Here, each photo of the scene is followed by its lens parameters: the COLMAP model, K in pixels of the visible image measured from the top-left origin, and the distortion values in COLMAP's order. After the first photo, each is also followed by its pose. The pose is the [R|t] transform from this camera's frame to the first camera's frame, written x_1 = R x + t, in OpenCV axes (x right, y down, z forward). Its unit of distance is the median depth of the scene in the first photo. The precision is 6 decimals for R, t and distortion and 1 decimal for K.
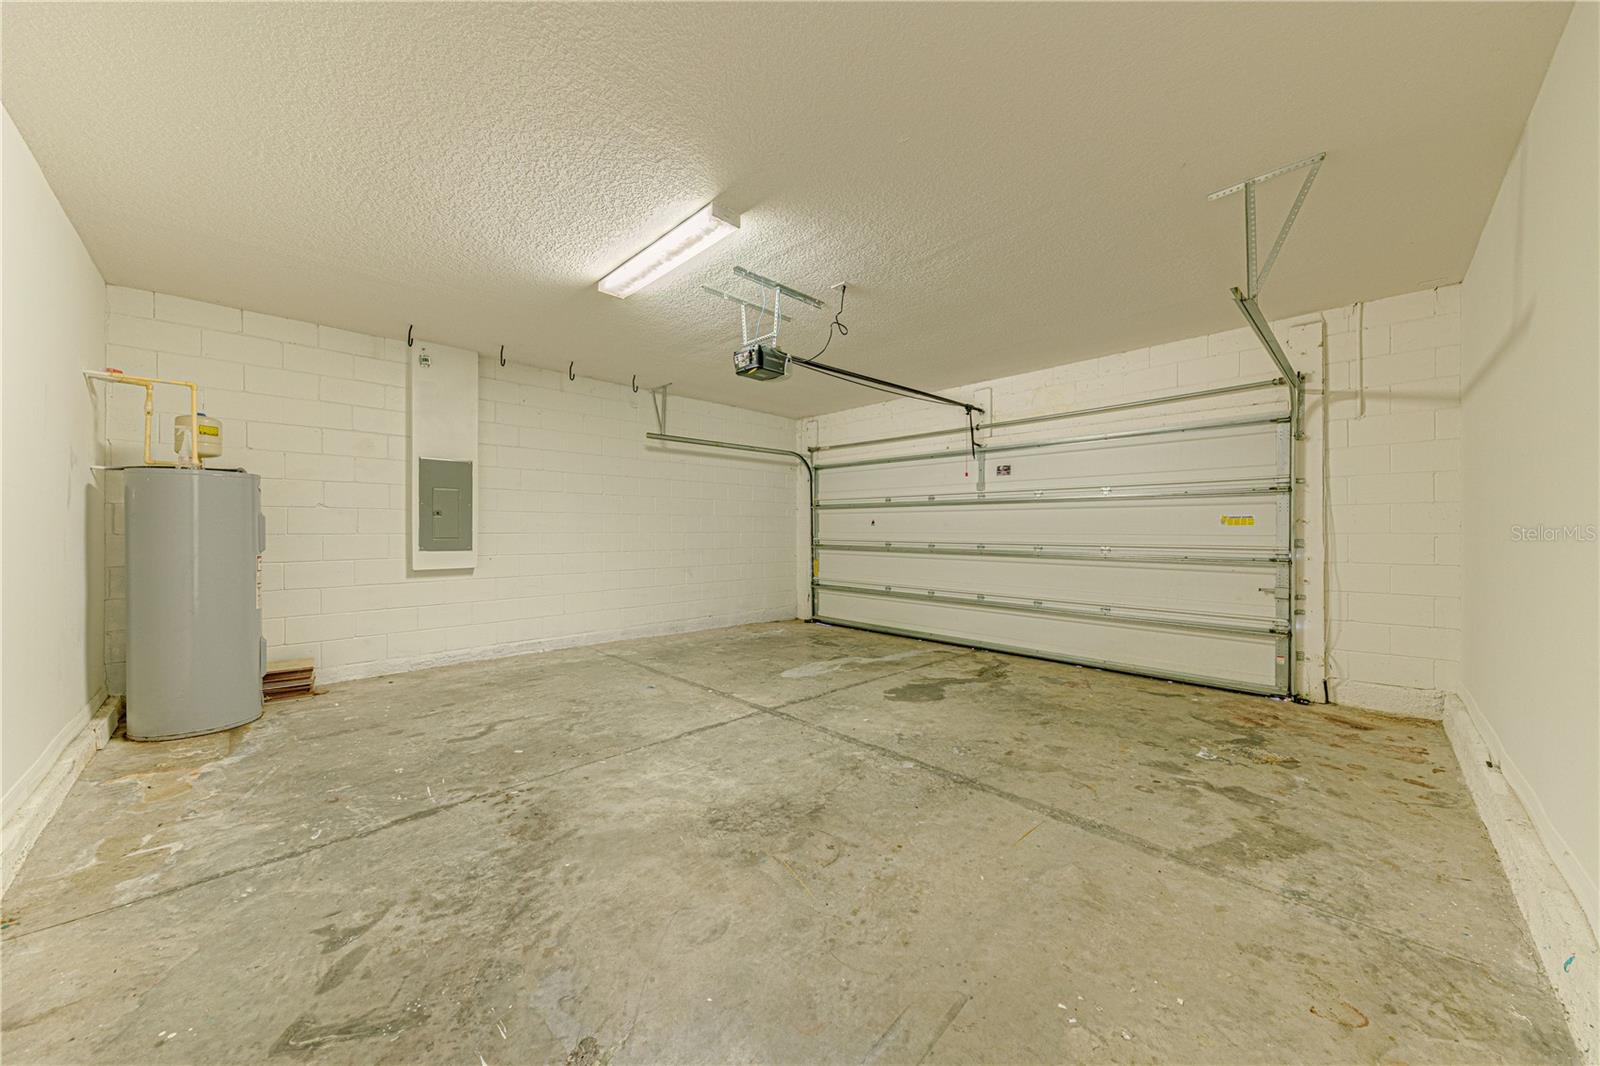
lens RADIAL K [[555.2, 0, 803.7], [0, 555.2, 526.3], [0, 0, 1]] dist [0.010404, -0.004344]
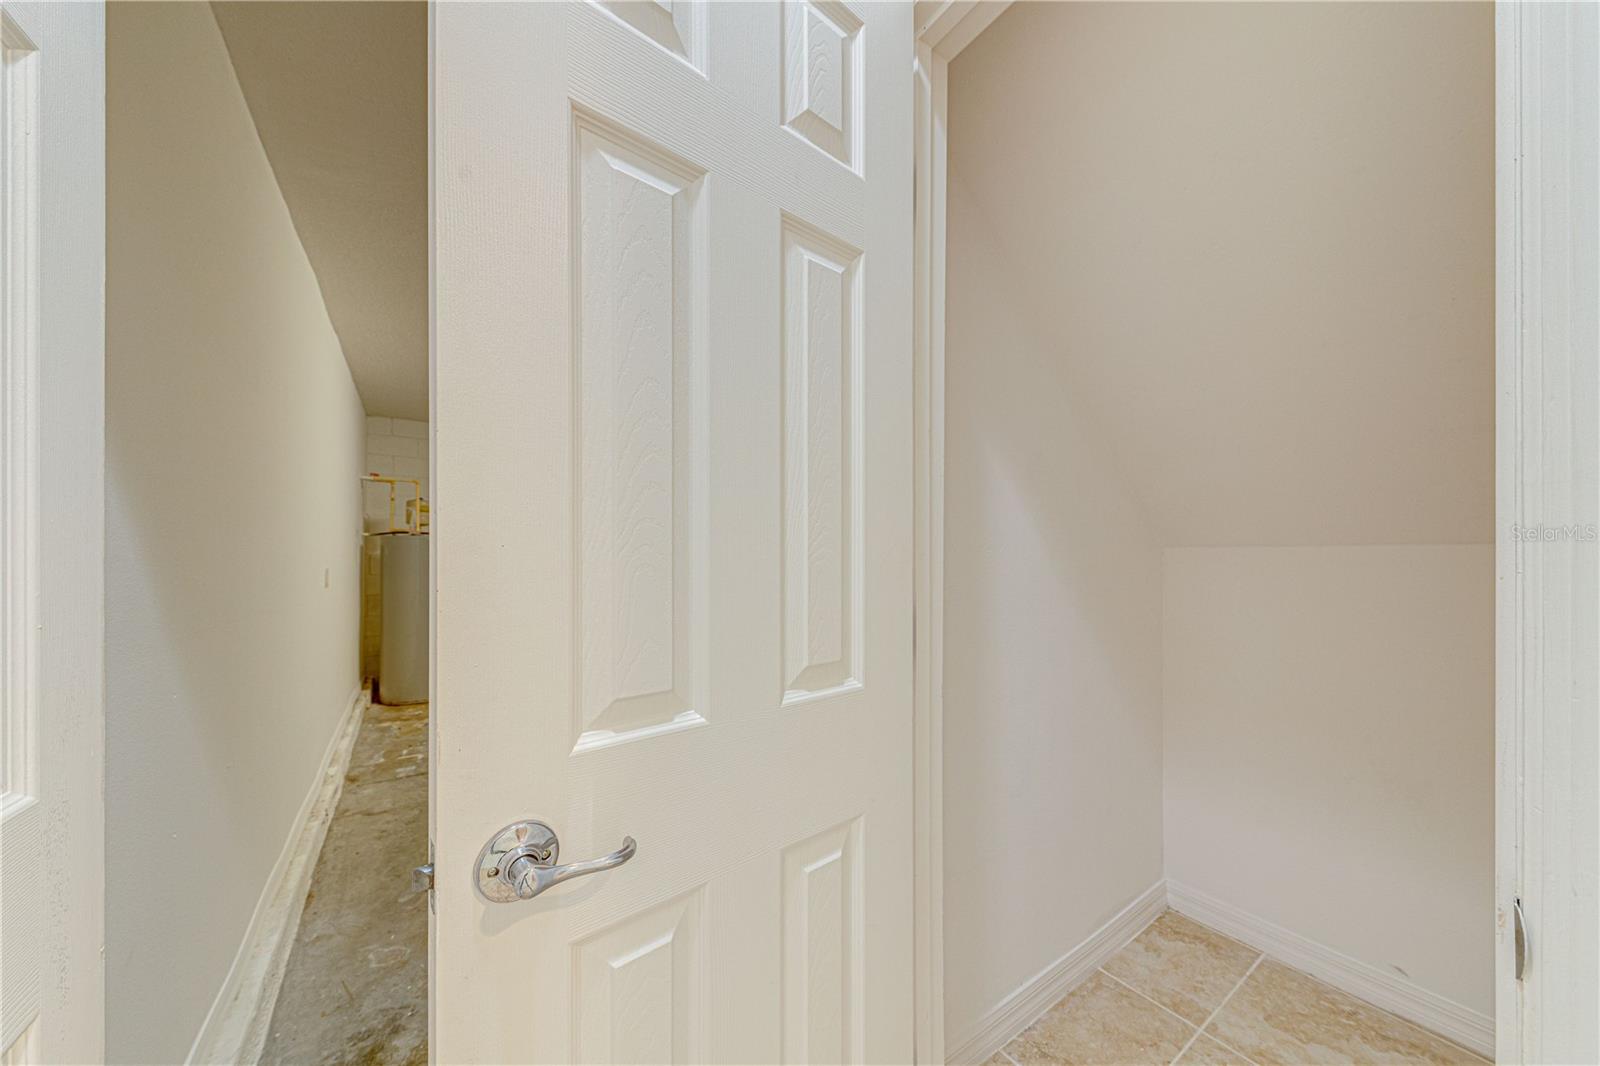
lens RADIAL K [[555.2, 0, 810.1], [0, 555.2, 544.8], [0, 0, 1]] dist [0.010404, -0.004344]
pose [[0.985251, -0.000500, -0.171112, 0.299591], [-0.000695, 0.999976, -0.006924, -0.068315], [0.171112, 0.006941, 0.985227, -0.398608]]
